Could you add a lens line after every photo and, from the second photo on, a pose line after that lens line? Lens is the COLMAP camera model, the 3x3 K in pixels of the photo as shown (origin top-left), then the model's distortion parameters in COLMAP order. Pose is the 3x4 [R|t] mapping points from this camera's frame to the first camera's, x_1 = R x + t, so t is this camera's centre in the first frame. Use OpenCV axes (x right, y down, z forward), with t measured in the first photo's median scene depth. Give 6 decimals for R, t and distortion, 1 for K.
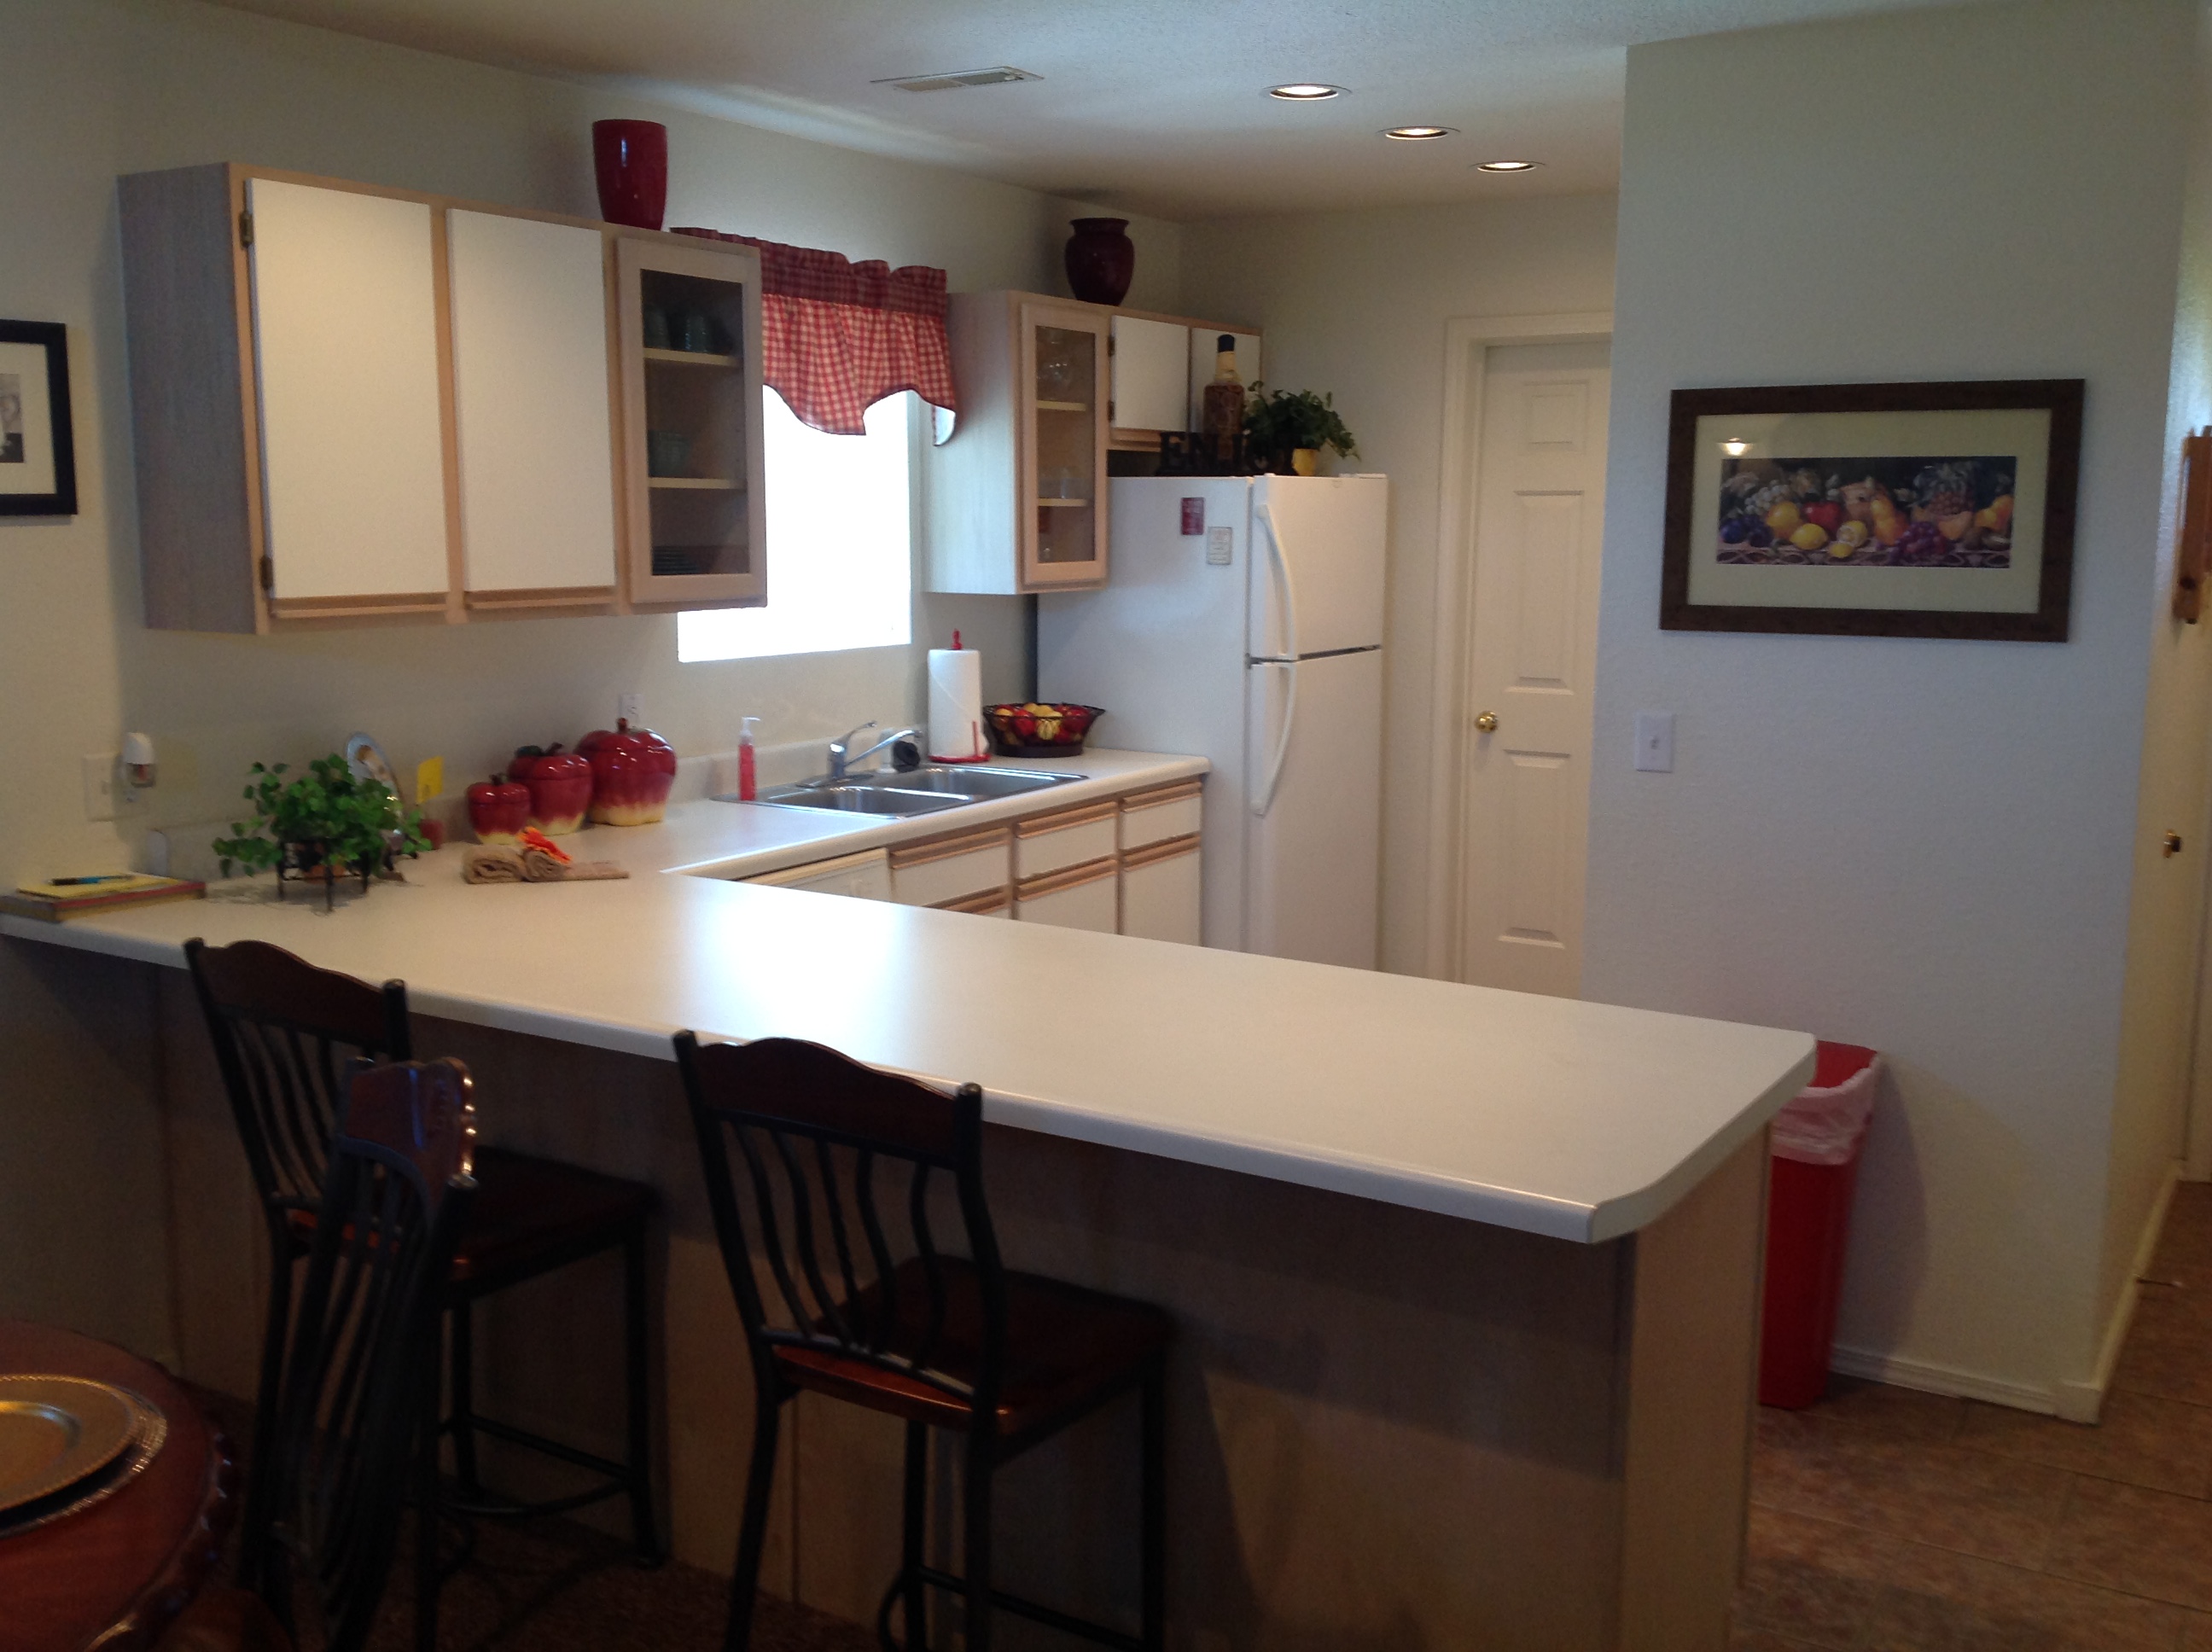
lens RADIAL K [[2093.9, 0, 1106.7], [0, 2093.9, 826.7], [0, 0, 1]] dist [-0.008613, 0.000000]
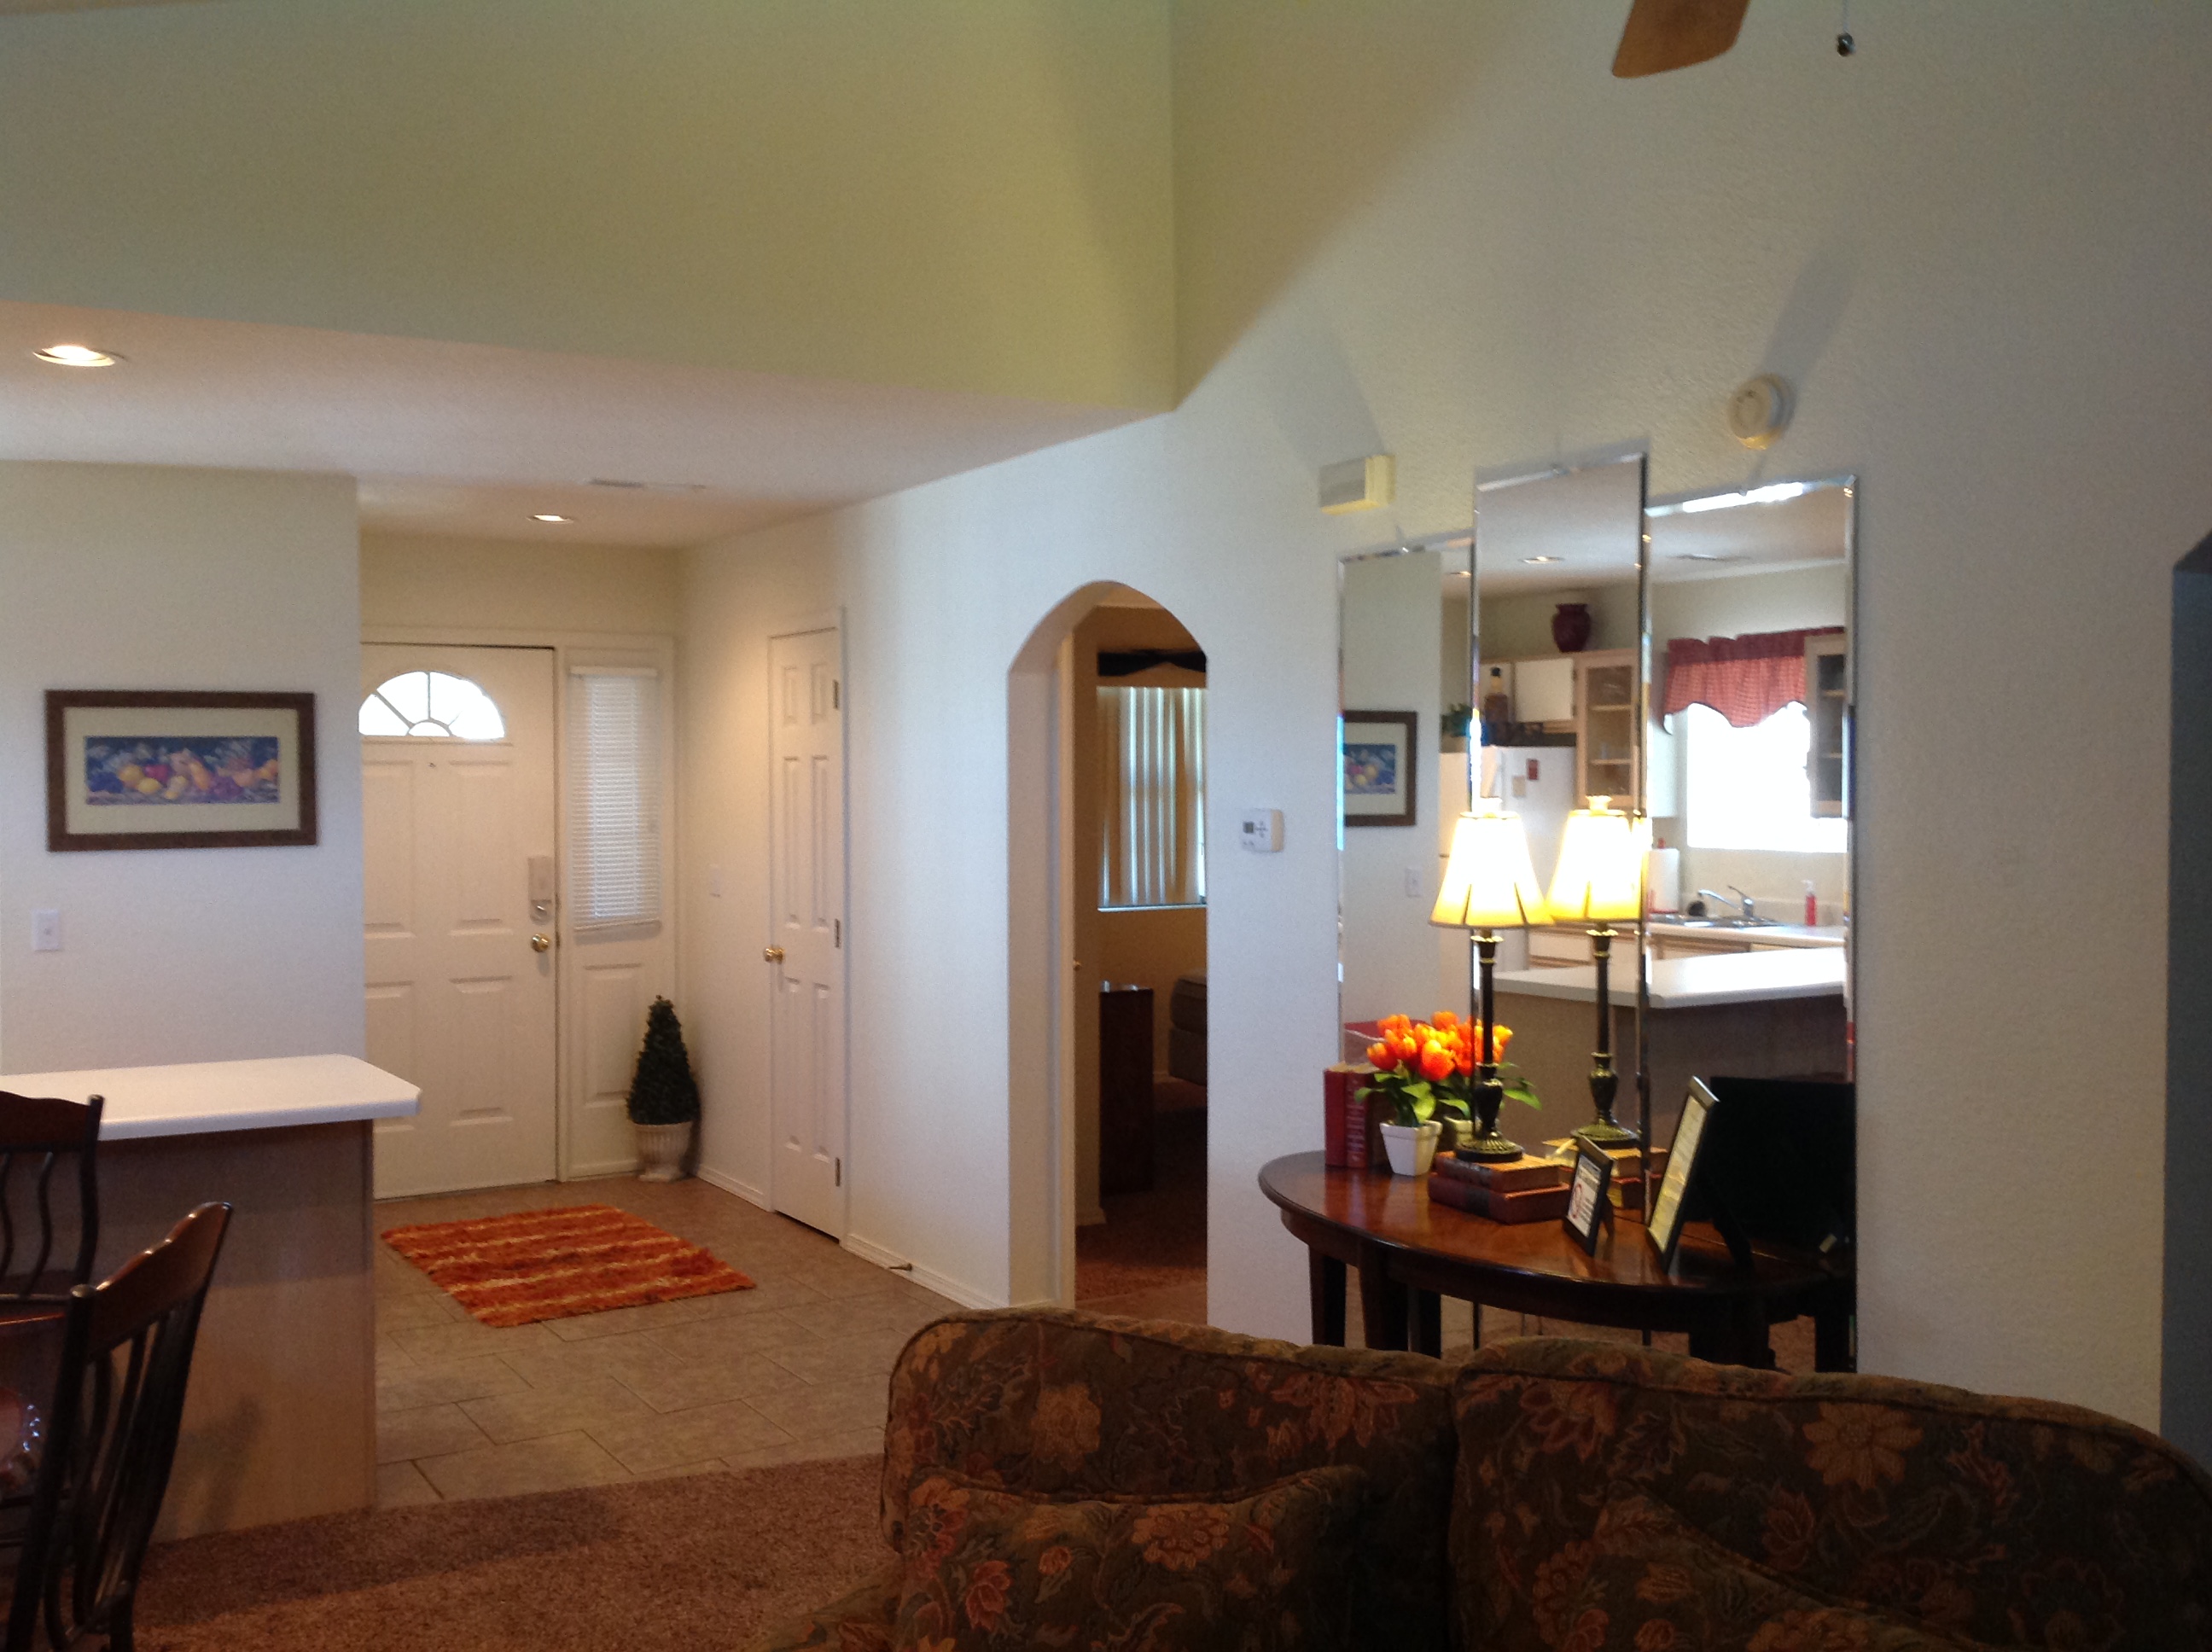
lens RADIAL K [[2093.9, 0, 1105.0], [0, 2093.9, 822.2], [0, 0, 1]] dist [-0.008613, 0.000000]
pose [[0.460925, -0.026234, 0.887051, -0.715495], [0.143414, 0.988626, -0.045282, 0.059118], [-0.875774, 0.148087, 0.459445, -0.327122]]
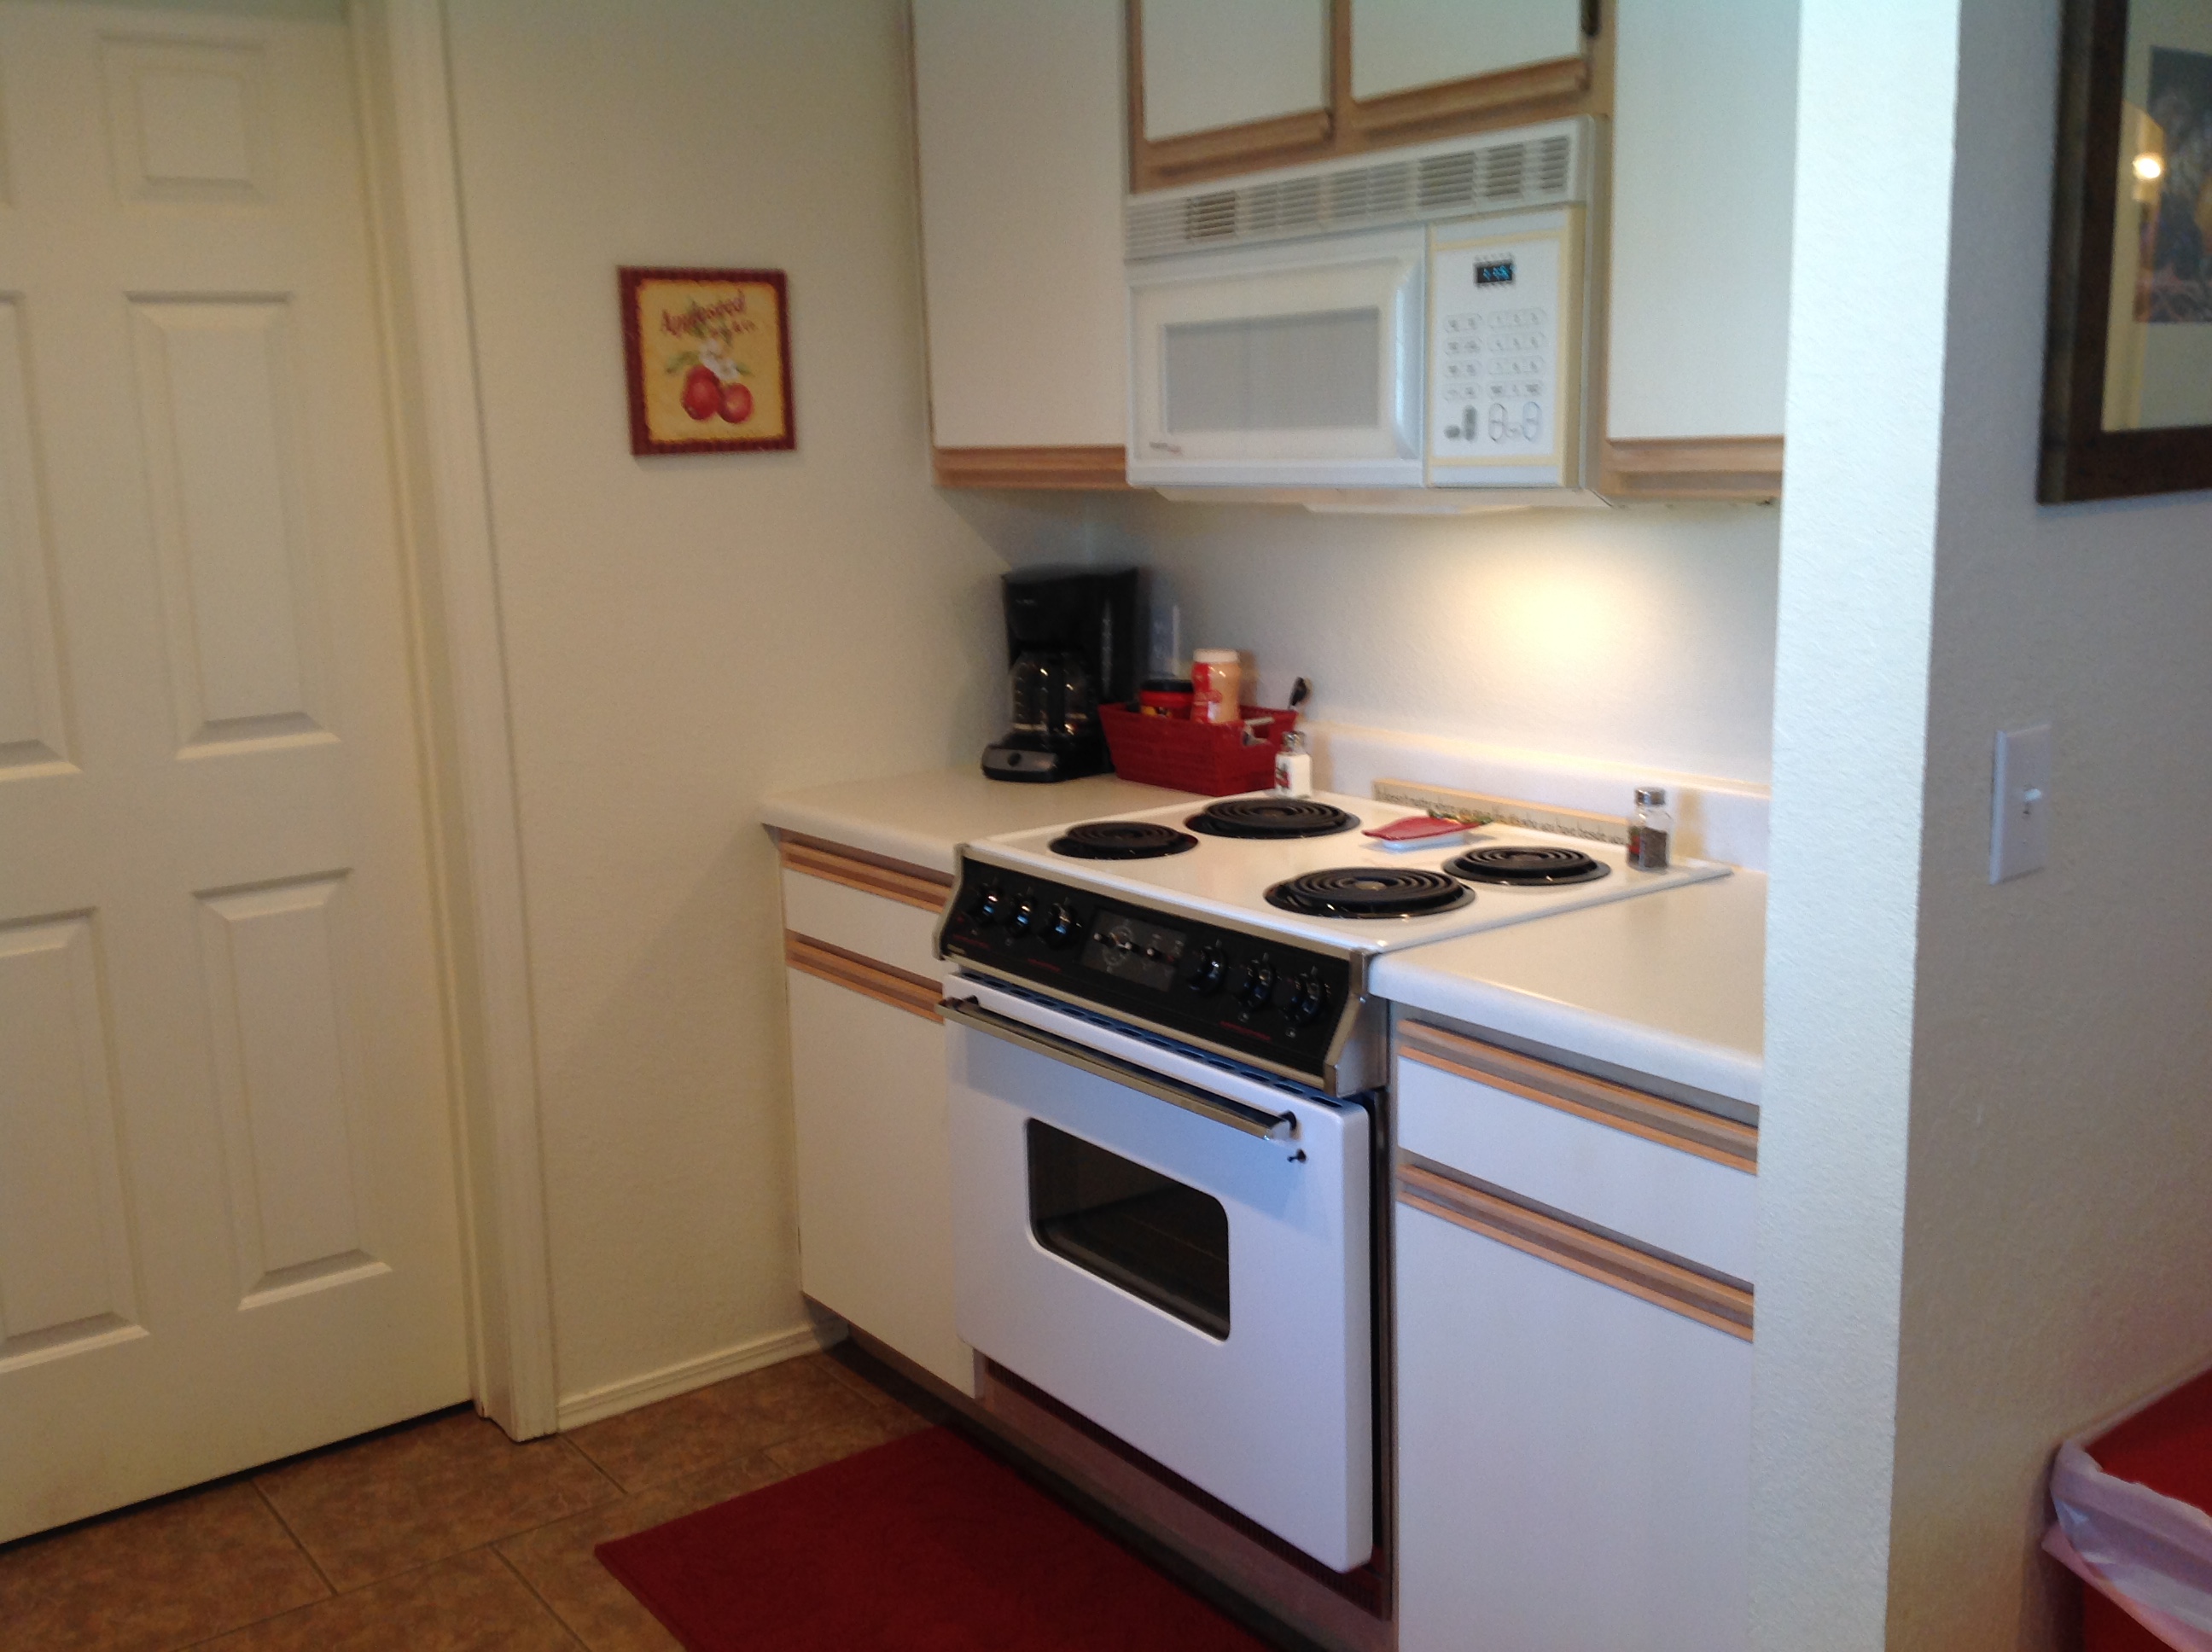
lens RADIAL K [[2093.9, 0, 1107.1], [0, 2093.9, 826.8], [0, 0, 1]] dist [-0.008613, 0.000000]
pose [[0.359463, -0.196708, 0.912191, -0.156746], [0.173781, 0.974540, 0.141672, -0.126700], [-0.916835, 0.107596, 0.384496, 1.070089]]
